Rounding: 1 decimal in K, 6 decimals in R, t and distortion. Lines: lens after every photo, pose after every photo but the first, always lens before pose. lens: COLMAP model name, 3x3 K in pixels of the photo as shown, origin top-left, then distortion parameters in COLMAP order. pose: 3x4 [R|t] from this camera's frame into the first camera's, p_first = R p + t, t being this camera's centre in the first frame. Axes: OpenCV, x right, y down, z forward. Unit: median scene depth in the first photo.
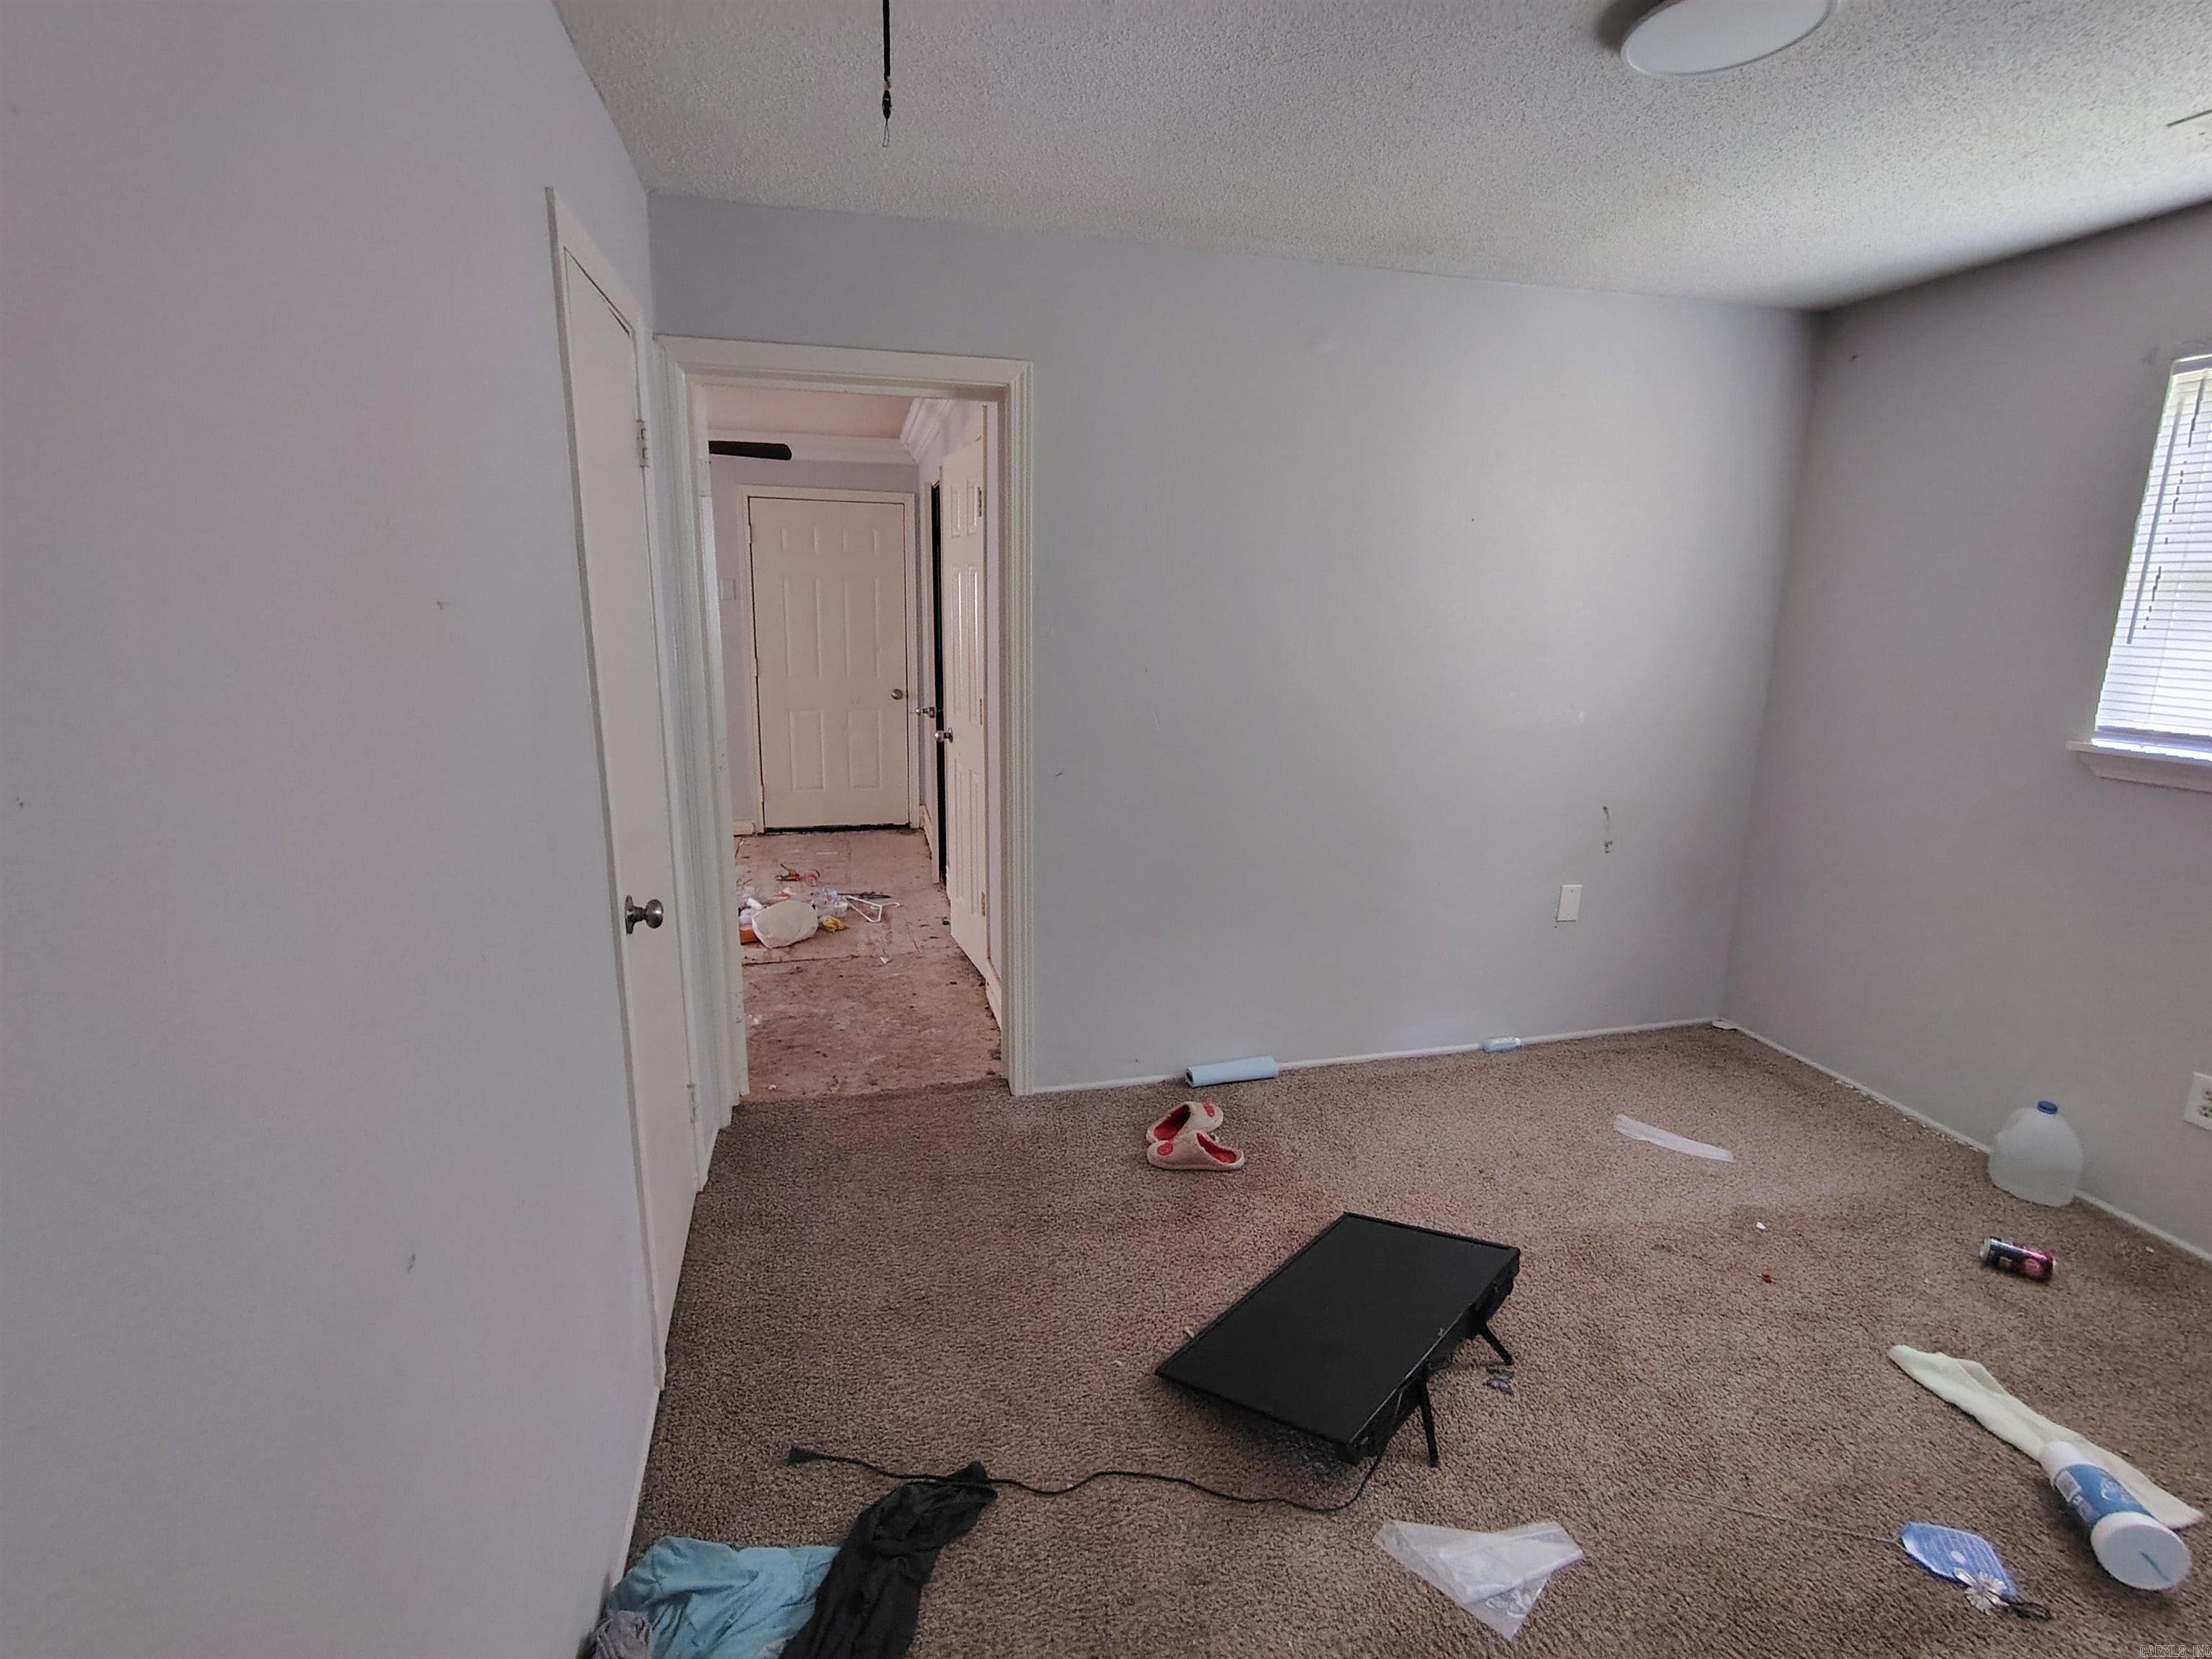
lens RADIAL K [[1032.9, 0, 1111.3], [0, 1032.9, 824.7], [0, 0, 1]] dist [-0.018271, 0.009600]
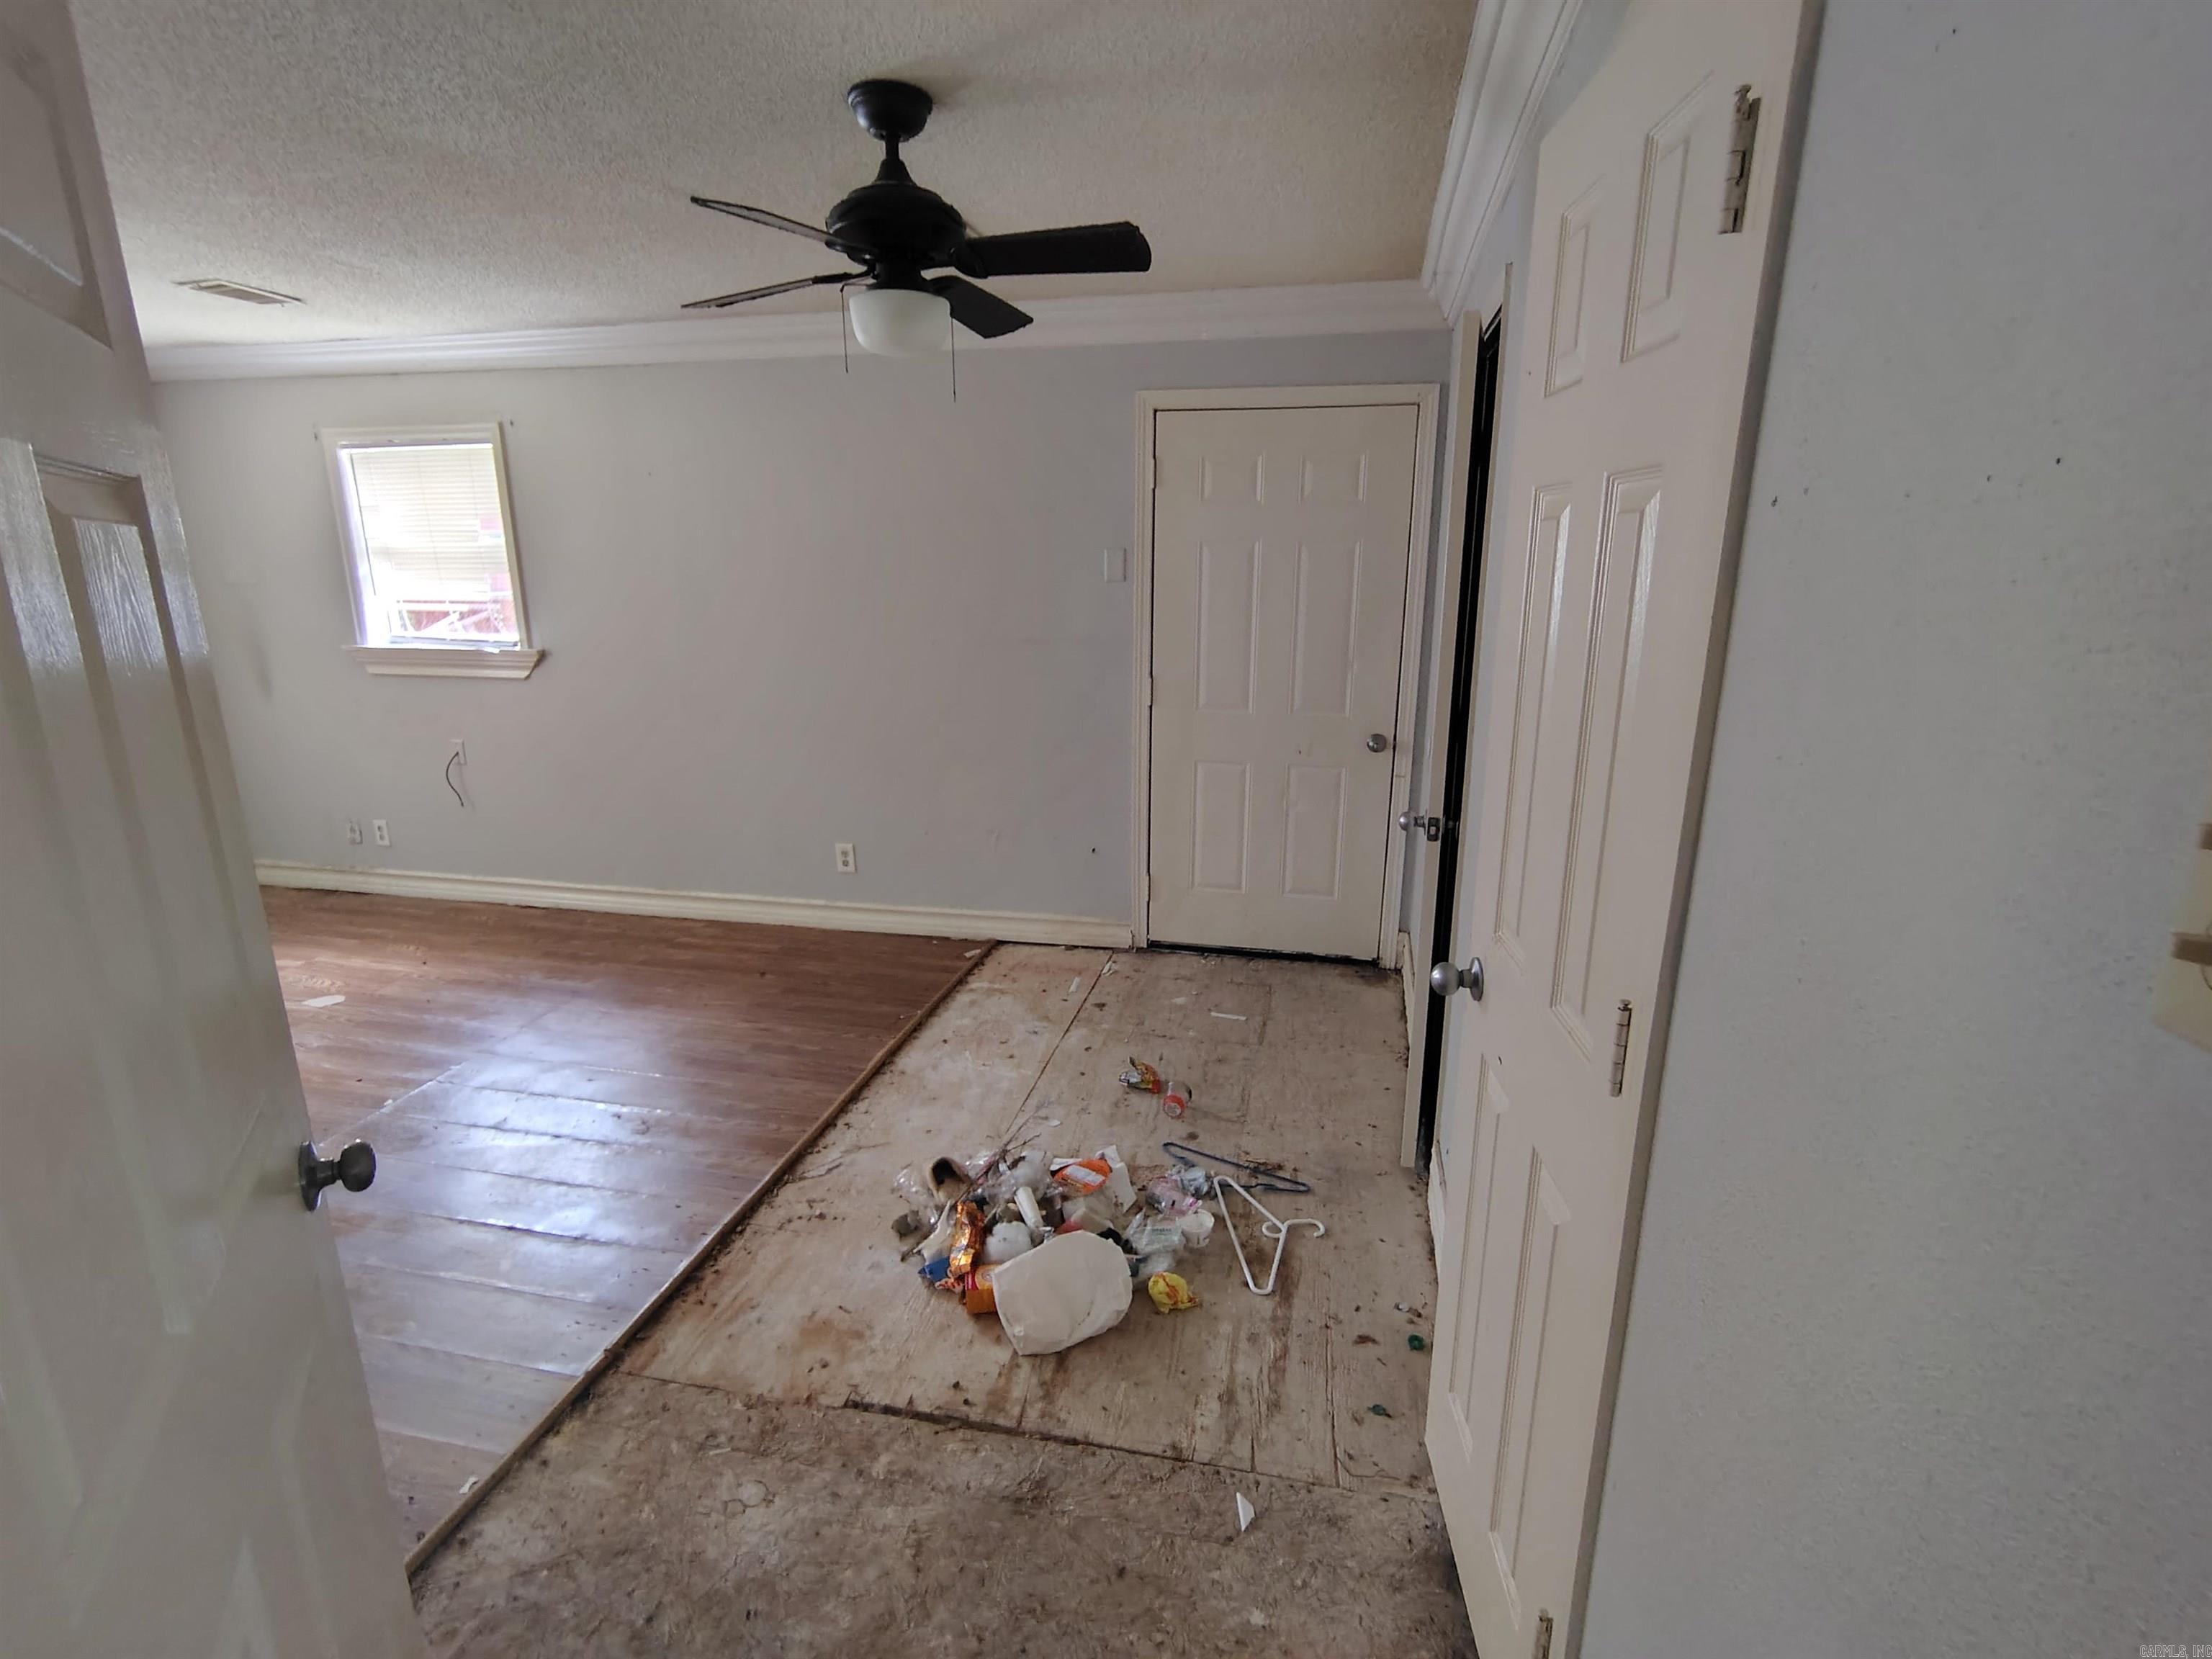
lens RADIAL K [[1035.4, 0, 1107.5], [0, 1035.4, 827.5], [0, 0, 1]] dist [-0.014664, 0.006038]
pose [[0.886266, 0.095117, -0.453305, -0.174401], [-0.080429, 0.995423, 0.051619, -0.227106], [0.456140, -0.009290, 0.889860, 0.974904]]
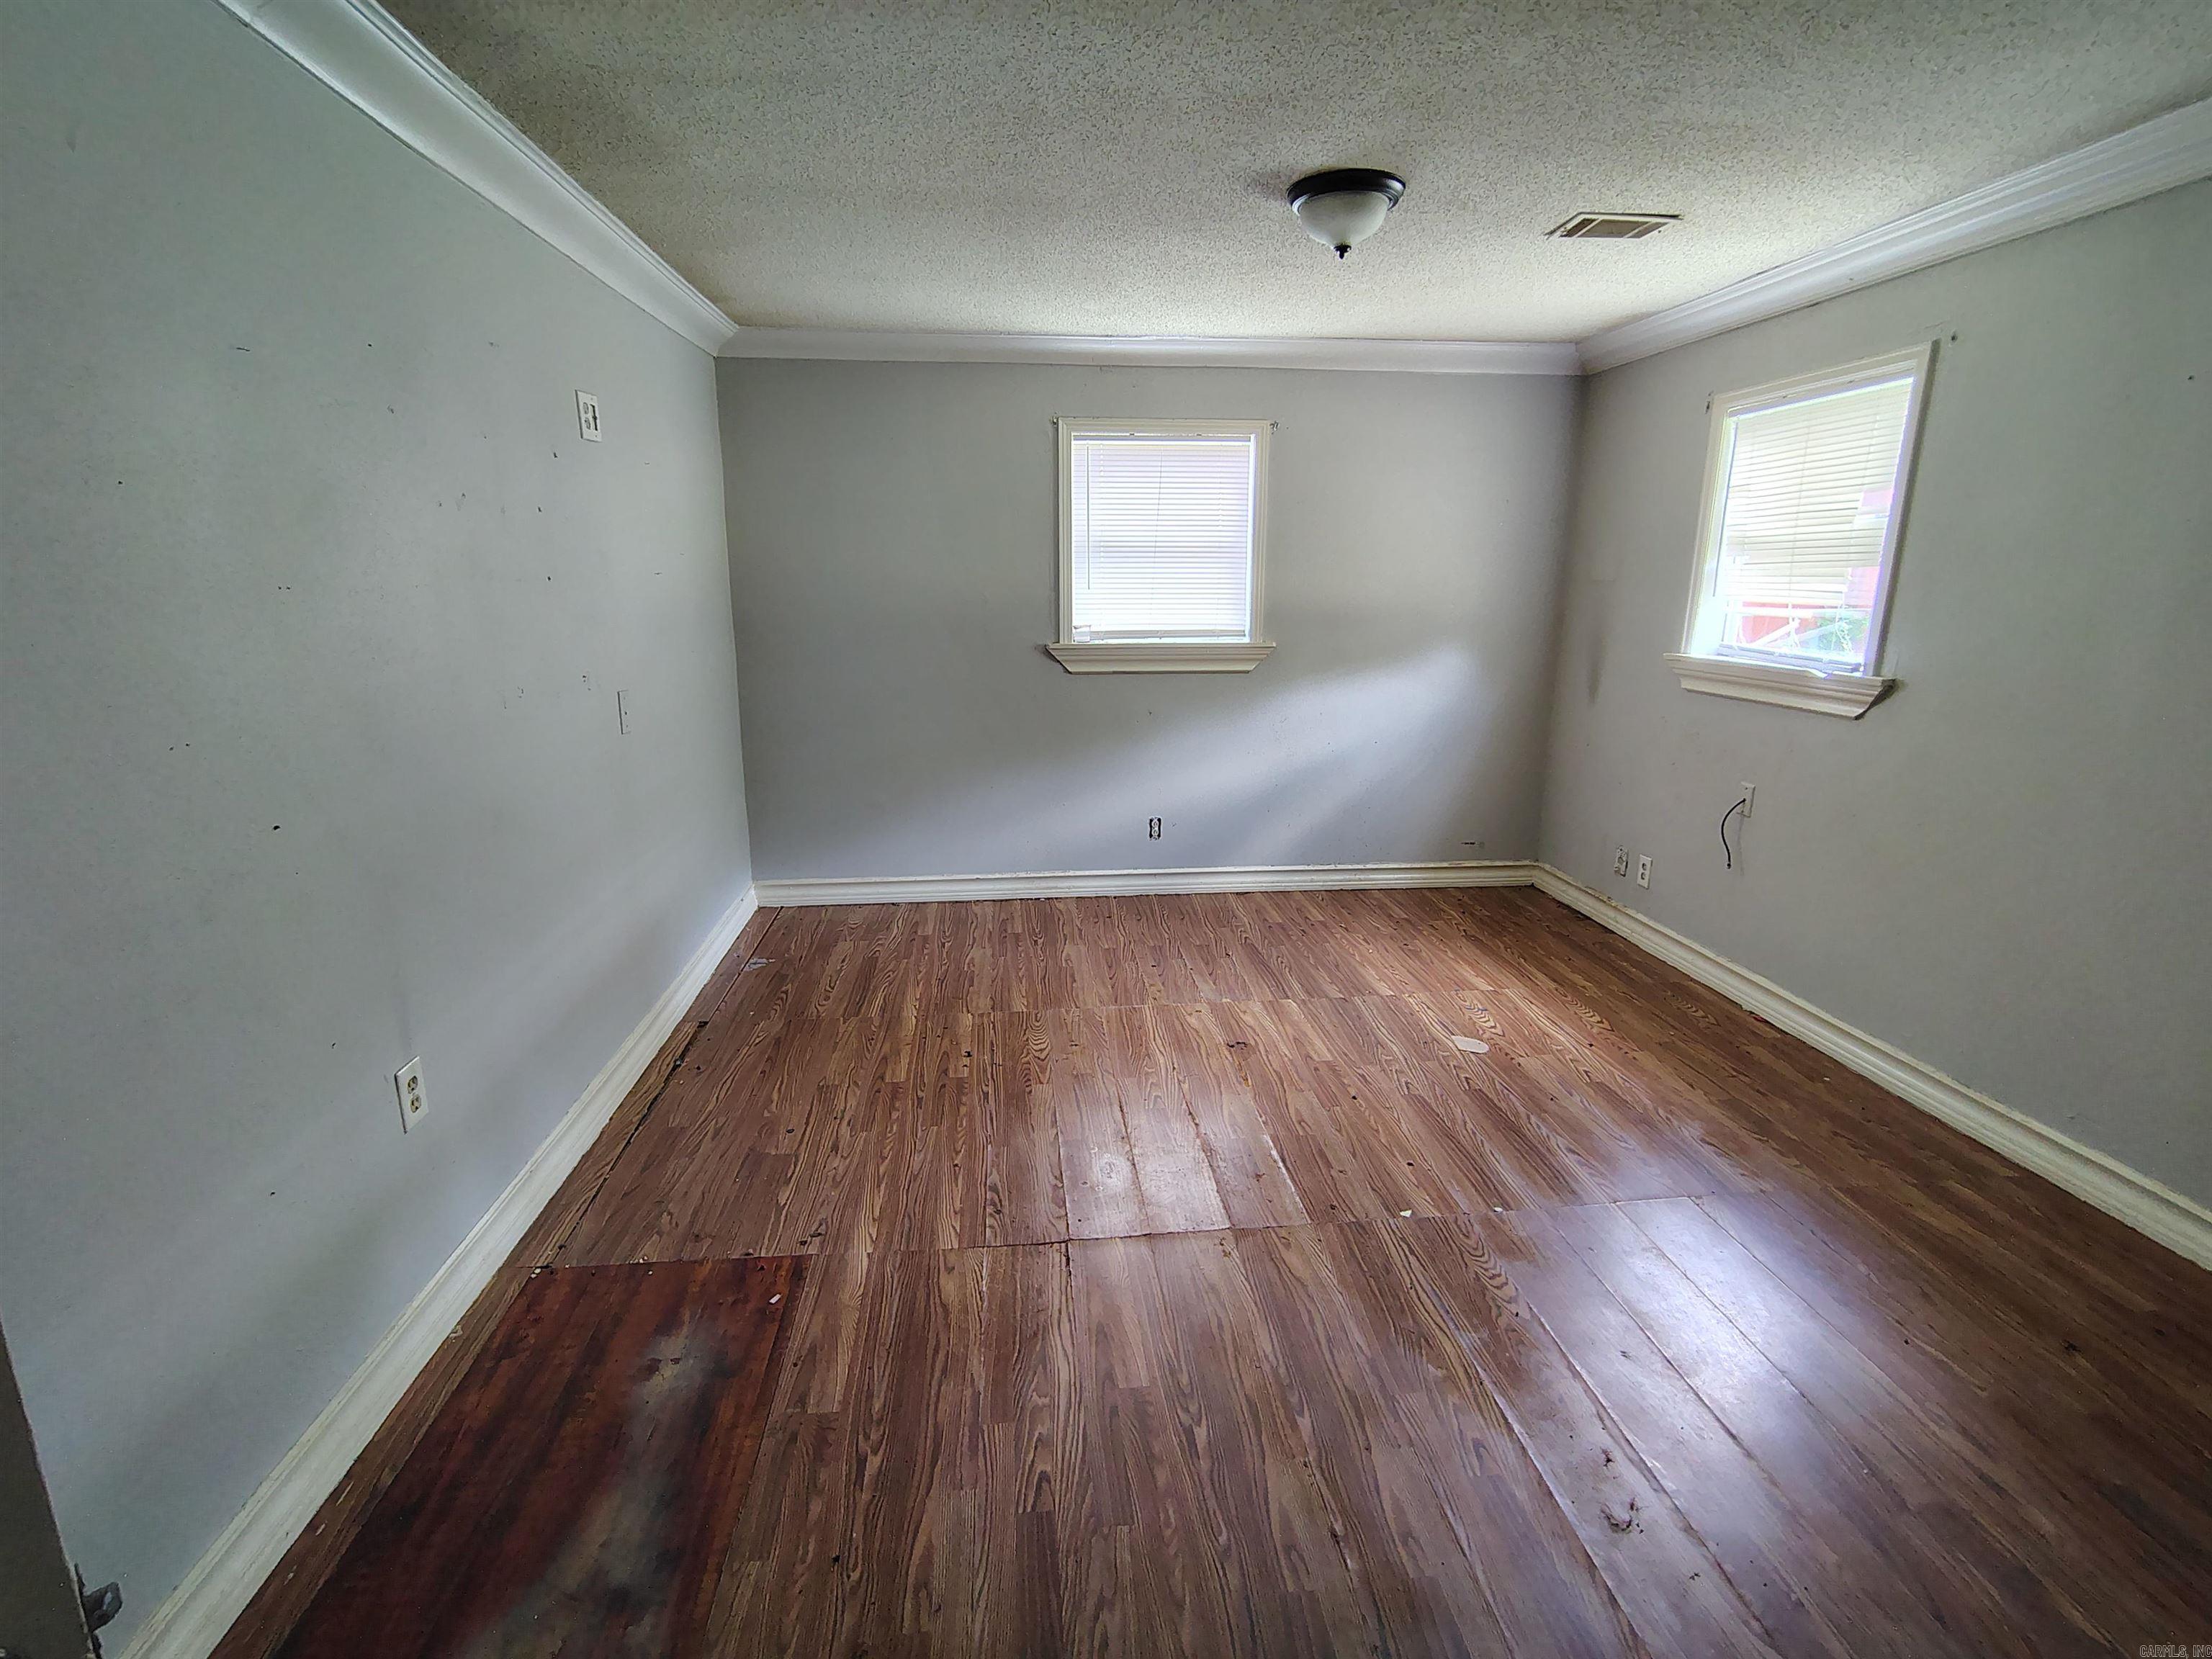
lens RADIAL K [[1054.3, 0, 1107.6], [0, 1054.3, 828.0], [0, 0, 1]] dist [0.001596, 0.007226]
pose [[-0.148104, 0.212529, -0.965866, -0.470340], [-0.215391, 0.946260, 0.241243, -0.290717], [0.965232, 0.243768, -0.094368, 1.342562]]
